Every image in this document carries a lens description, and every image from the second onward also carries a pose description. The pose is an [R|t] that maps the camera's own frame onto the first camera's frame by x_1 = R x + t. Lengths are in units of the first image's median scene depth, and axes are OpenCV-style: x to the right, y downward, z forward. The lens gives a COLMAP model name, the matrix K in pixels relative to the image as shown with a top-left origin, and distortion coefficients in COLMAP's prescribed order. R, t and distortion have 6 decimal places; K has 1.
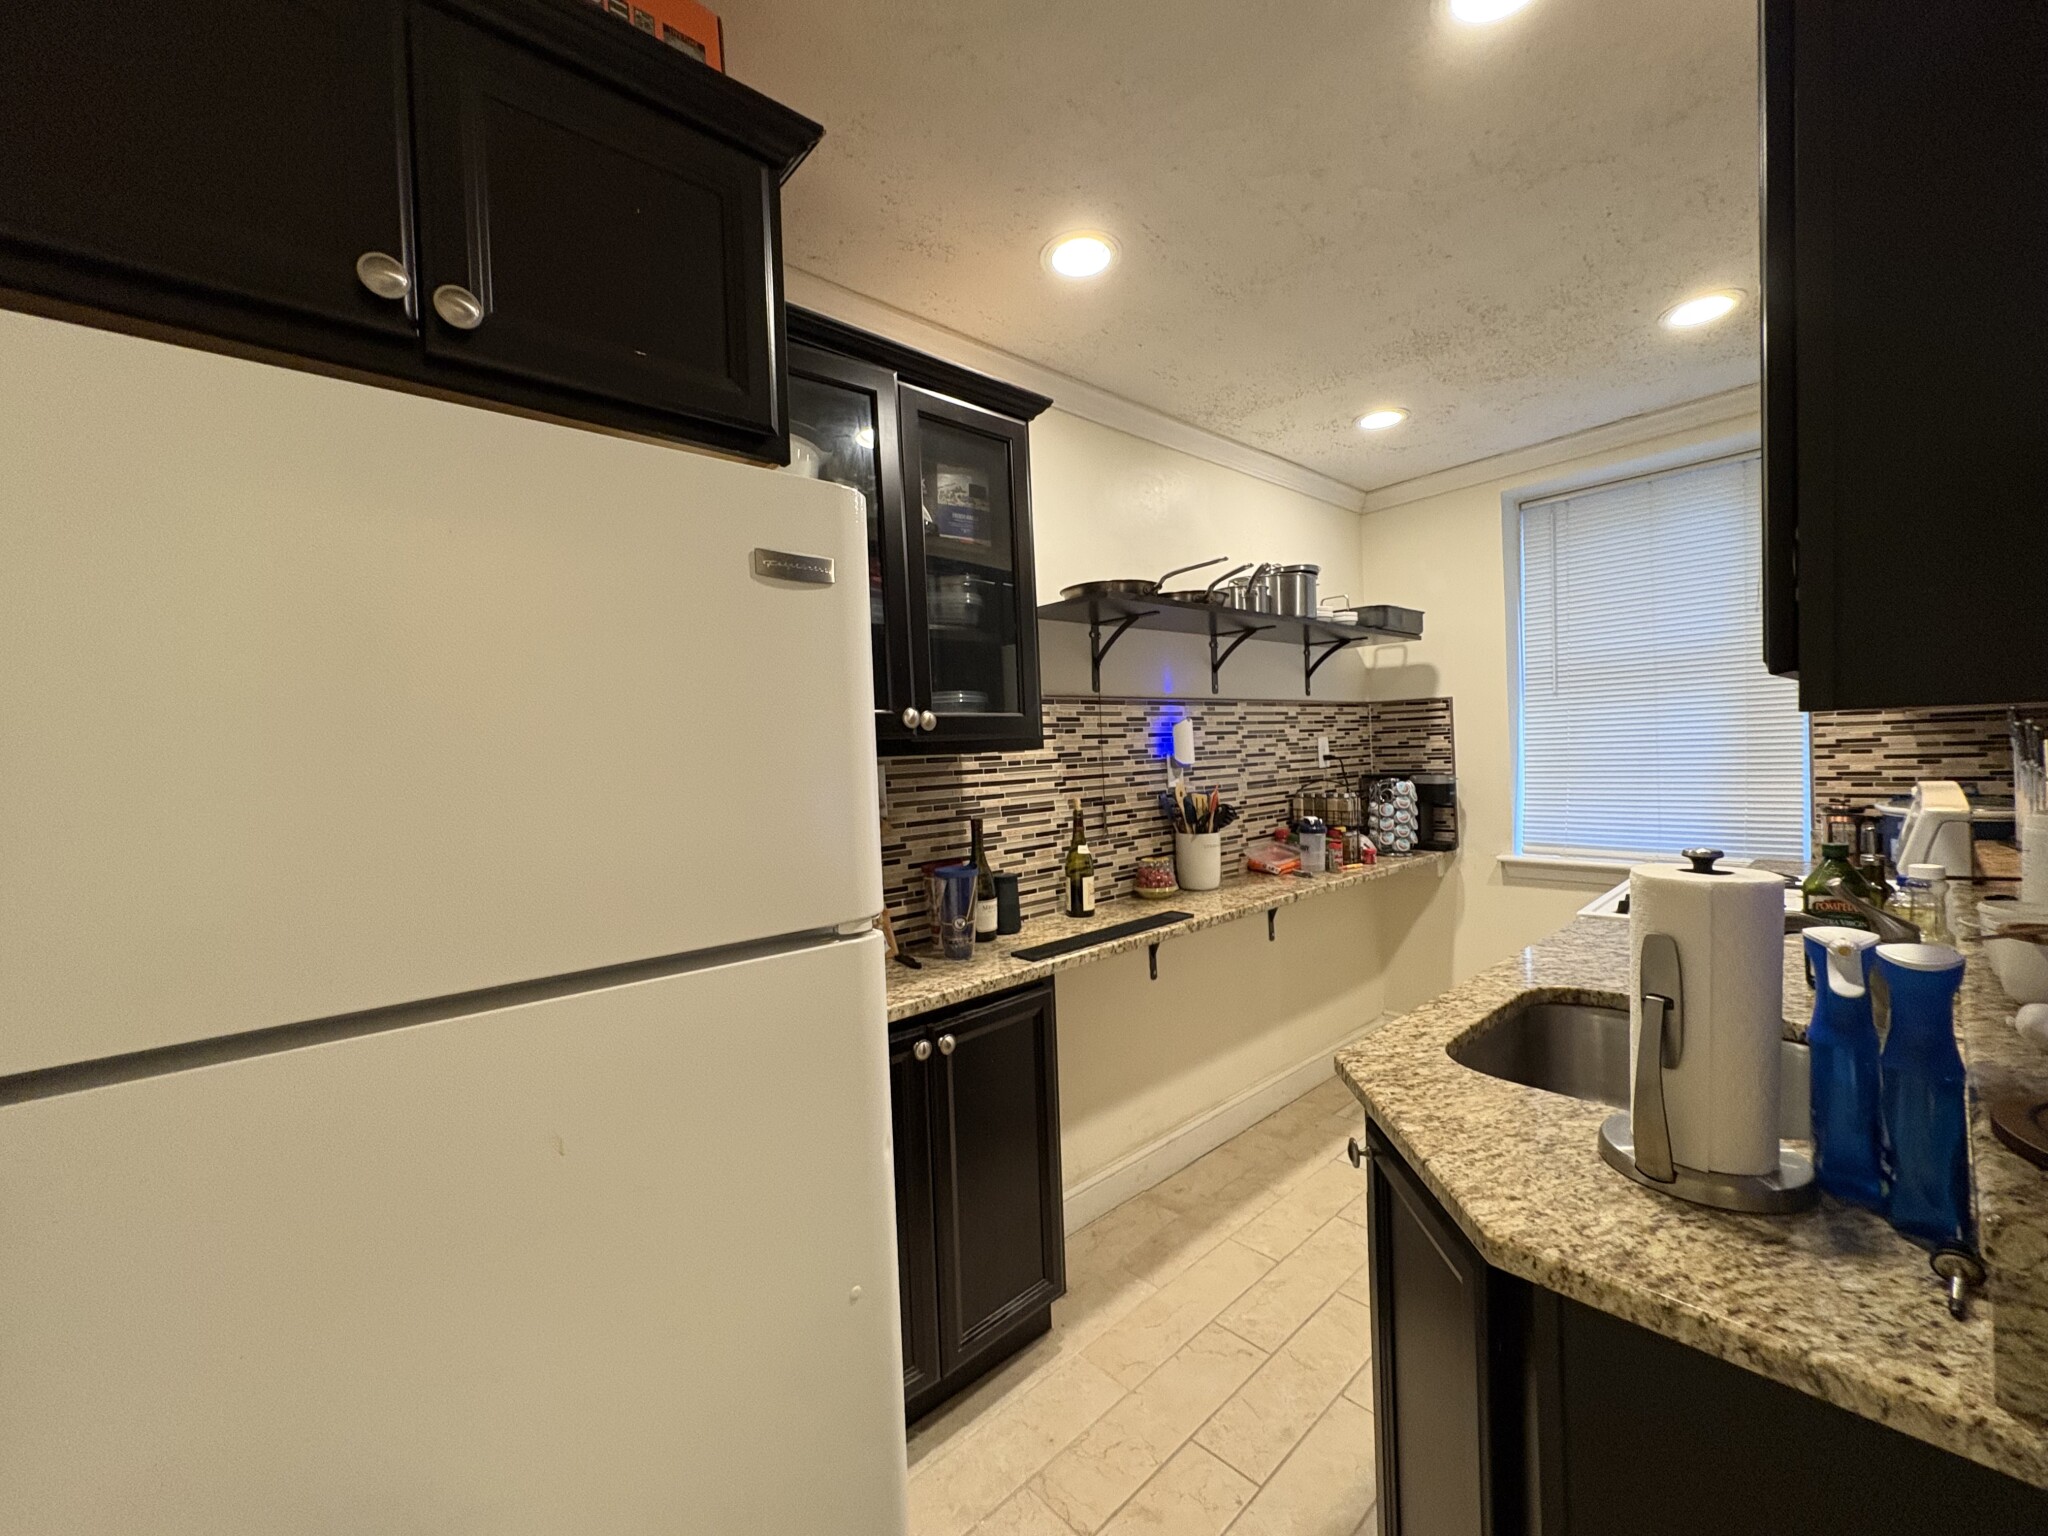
lens RADIAL K [[814.5, 0, 1026.0], [0, 814.5, 775.0], [0, 0, 1]] dist [-0.001523, 0.000643]
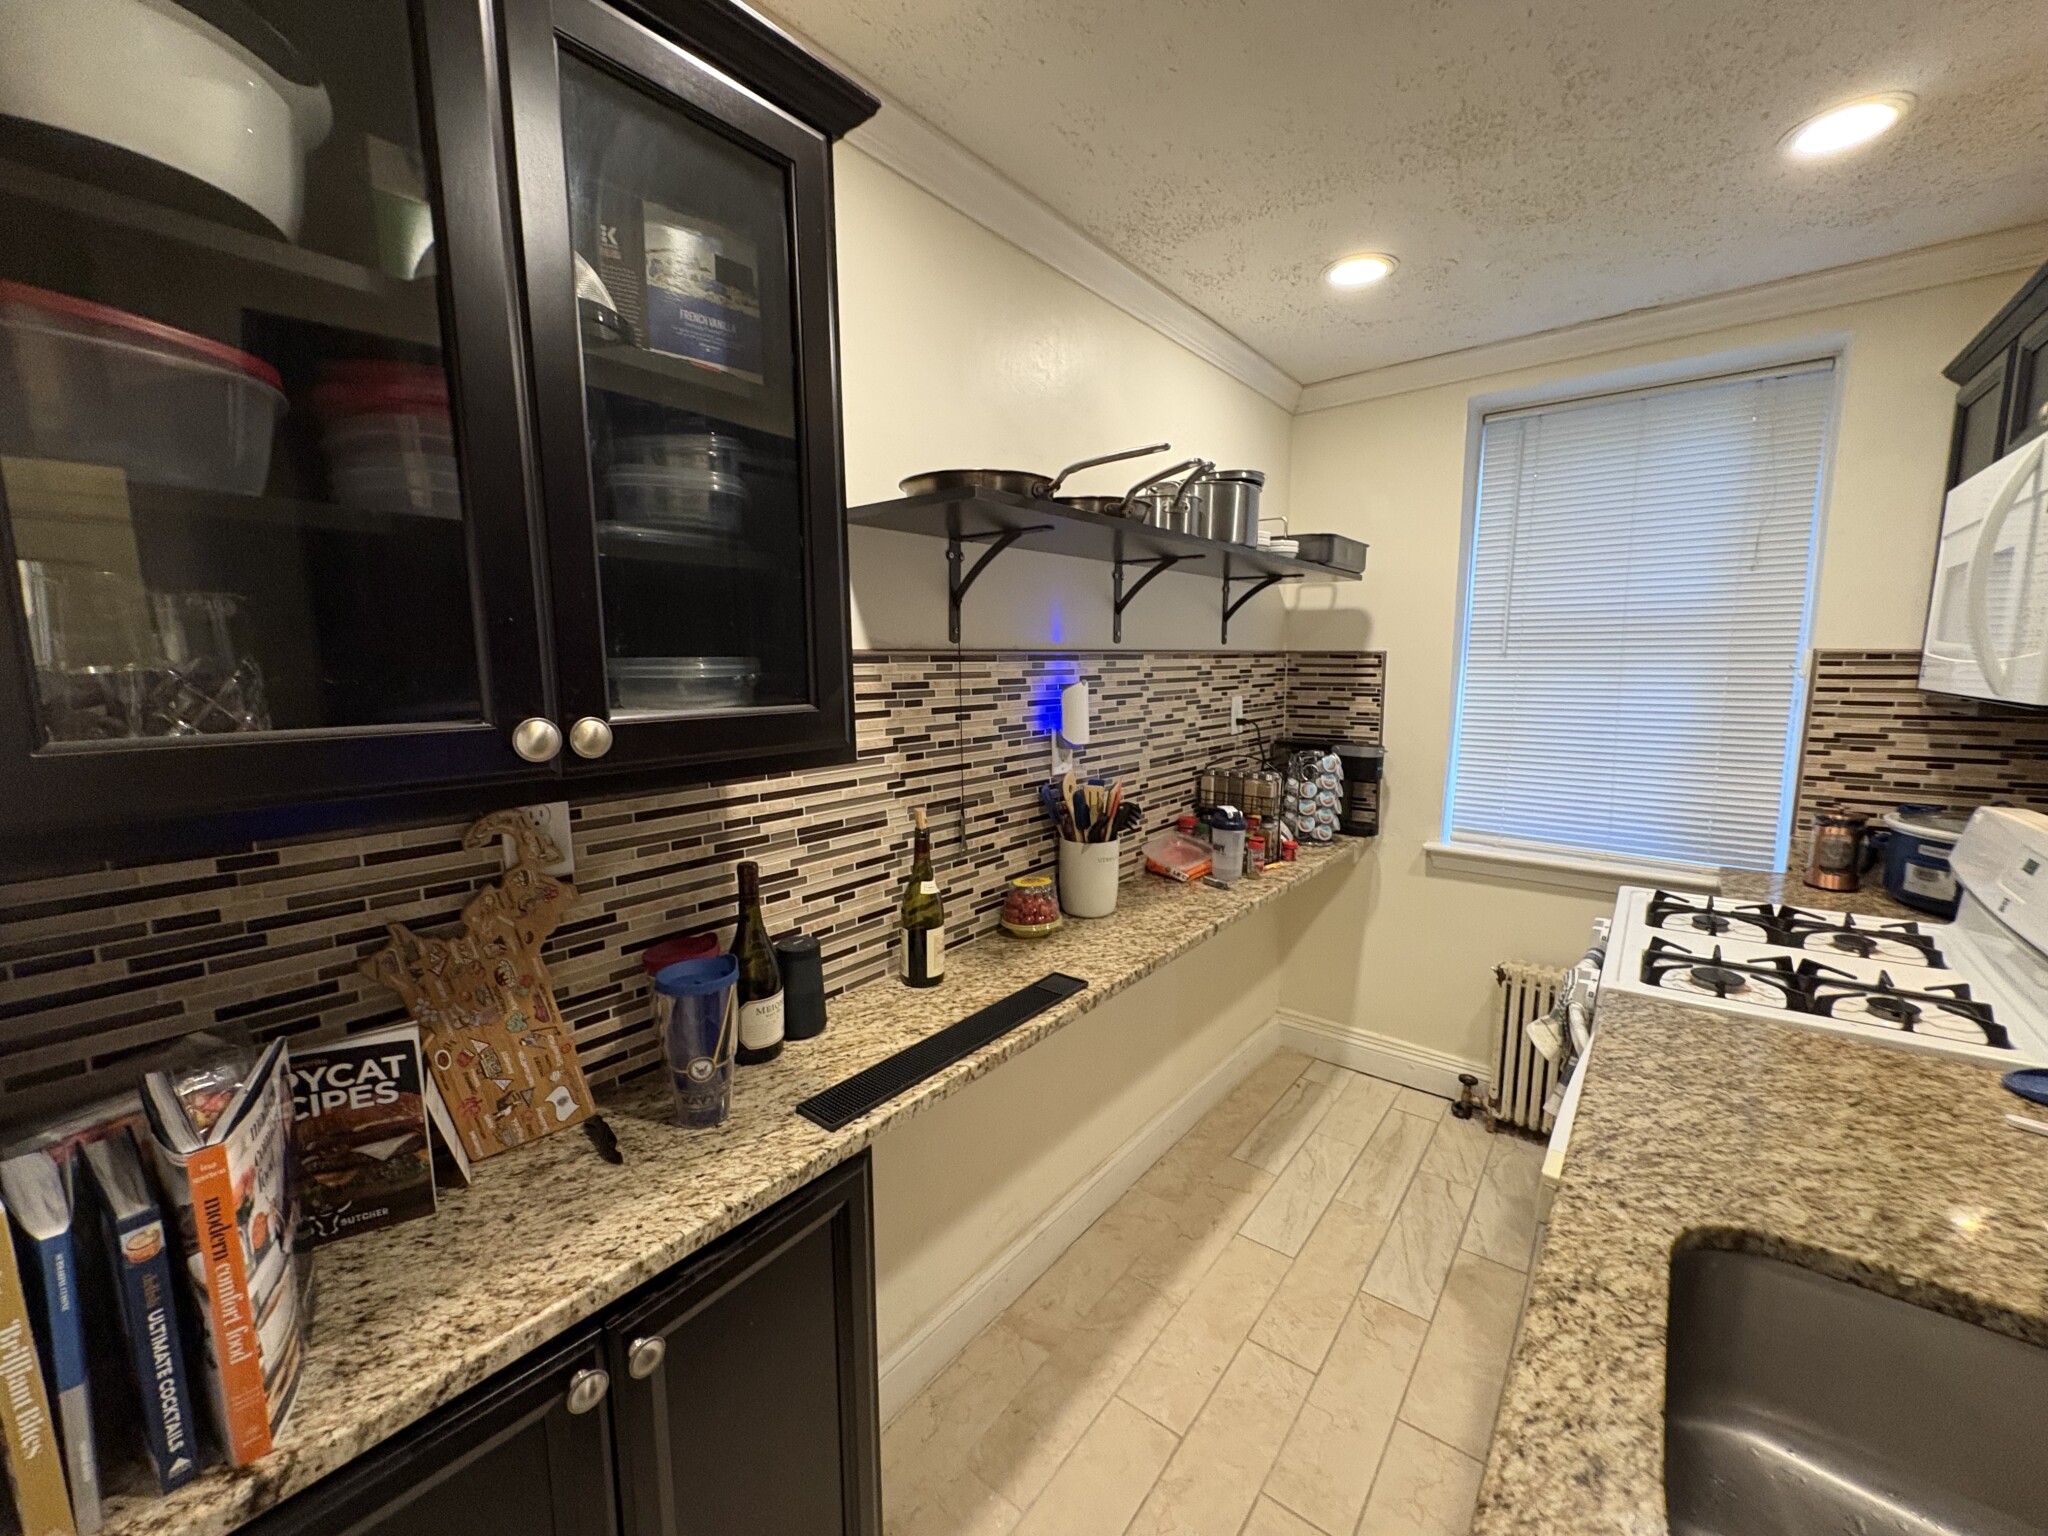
lens RADIAL K [[814.5, 0, 1021.9], [0, 814.5, 772.6], [0, 0, 1]] dist [-0.001523, 0.000643]
pose [[0.986513, 0.014391, 0.163047, 0.032497], [-0.032130, 0.993774, 0.106686, -0.067638], [-0.160497, -0.110485, 0.980833, 0.315974]]
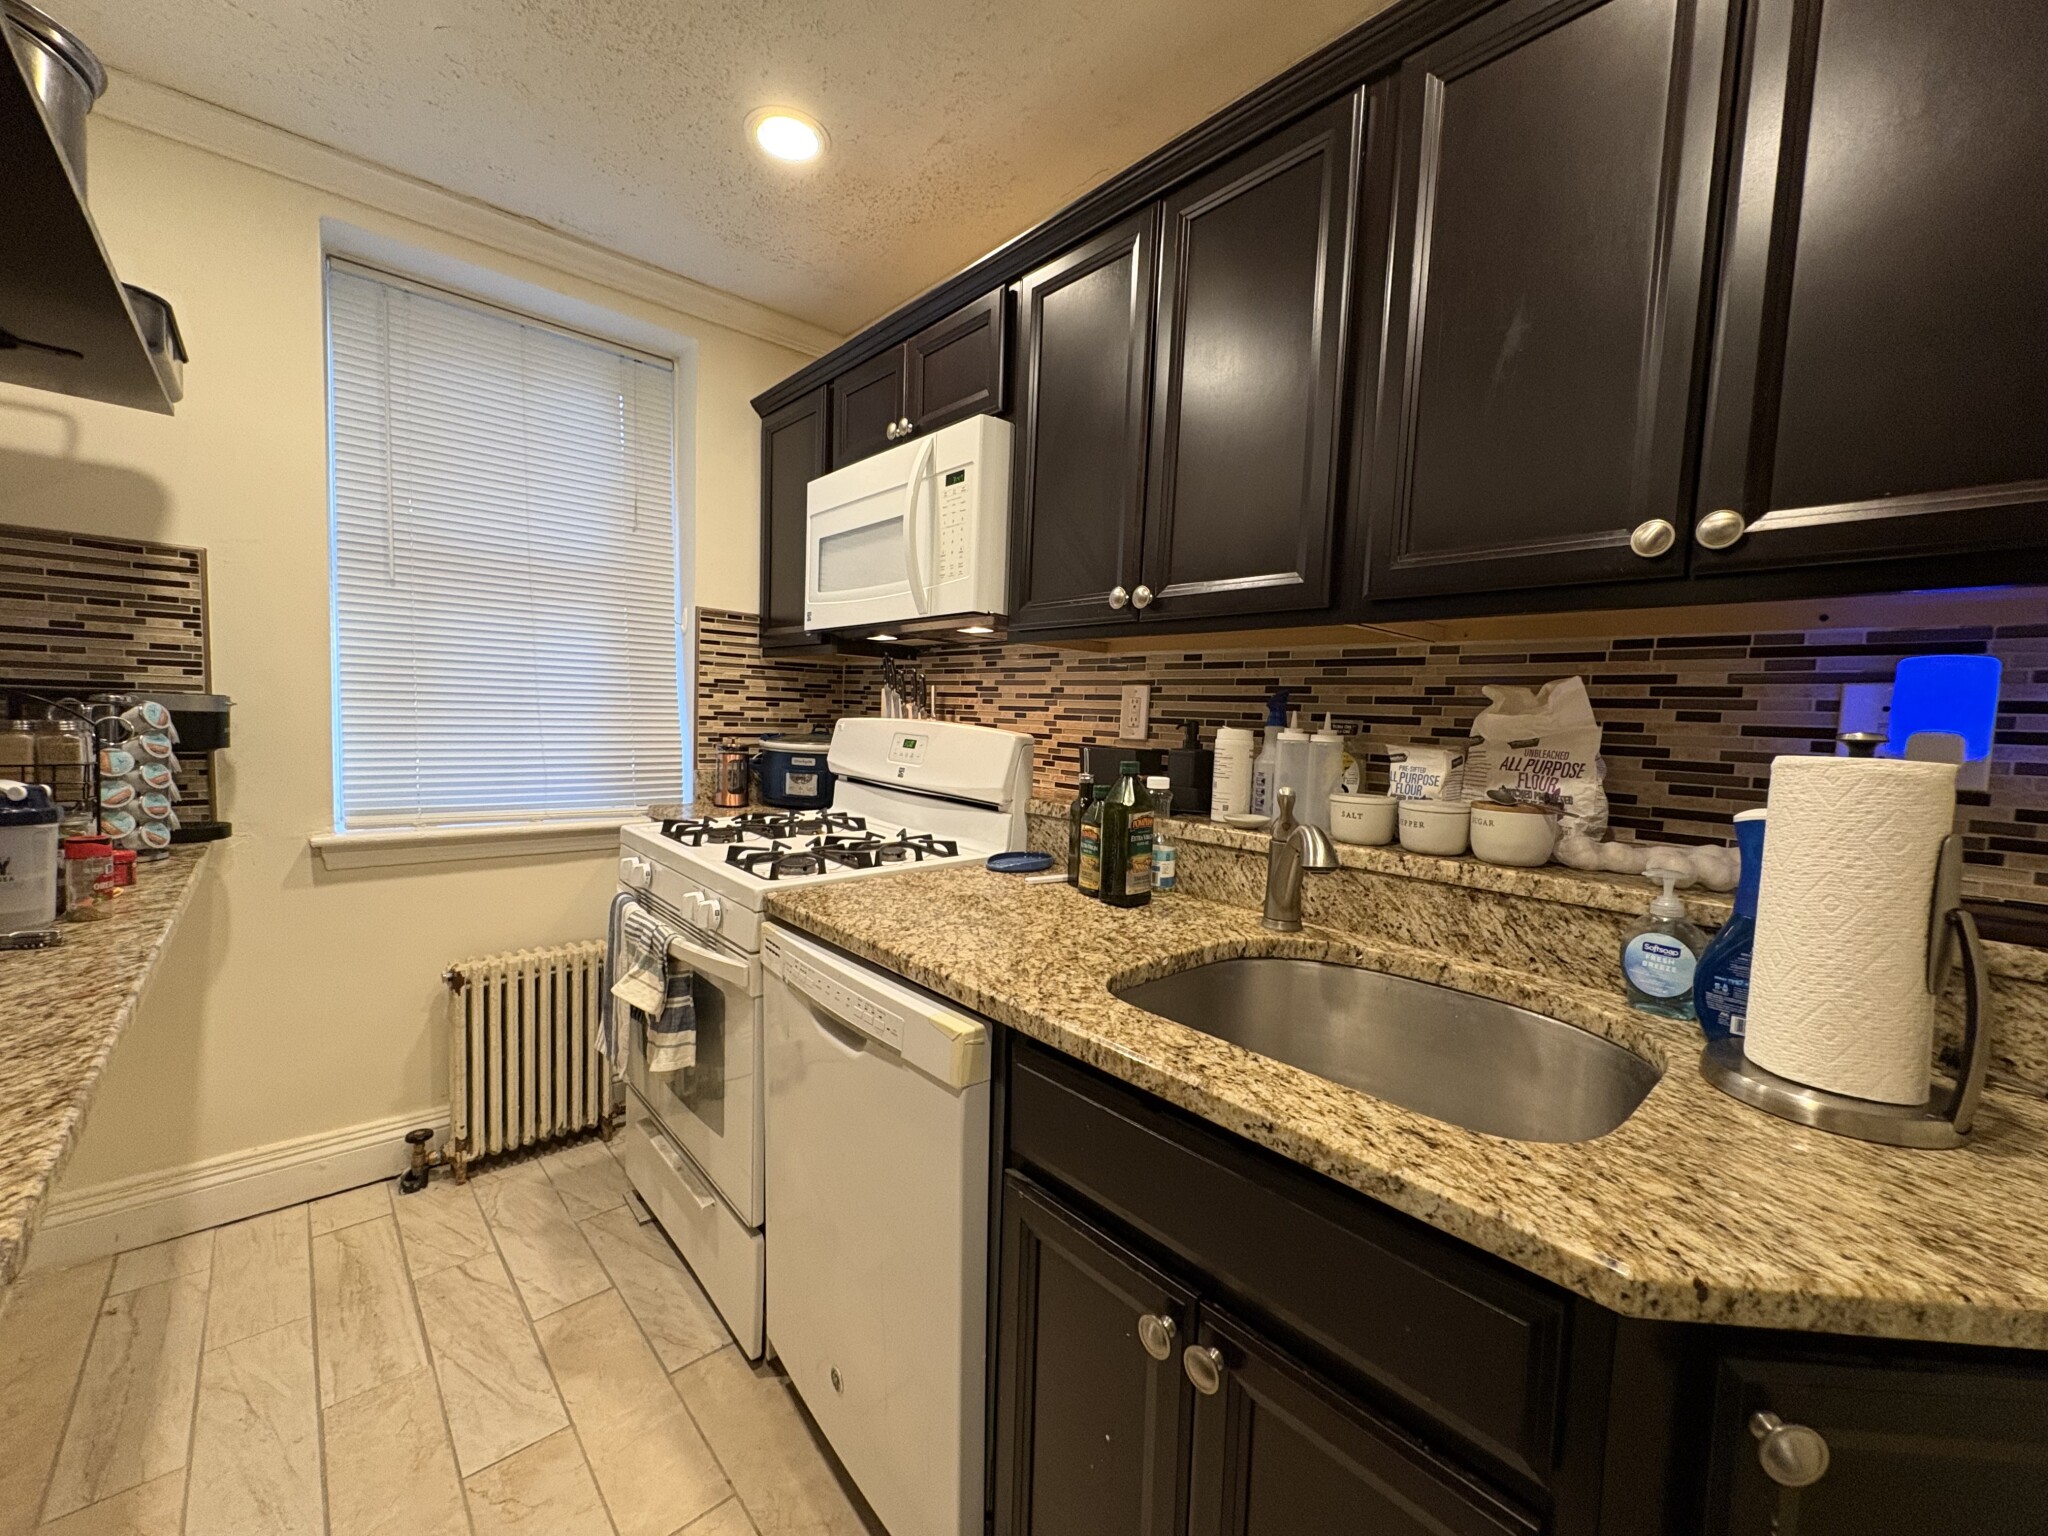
lens RADIAL K [[814.5, 0, 1028.5], [0, 814.5, 767.6], [0, 0, 1]] dist [-0.001523, 0.000643]
pose [[0.000245, -0.025884, 0.999665, -0.012909], [-0.009300, 0.999622, 0.025886, 0.037232], [-0.999957, -0.009303, 0.000005, 0.629852]]
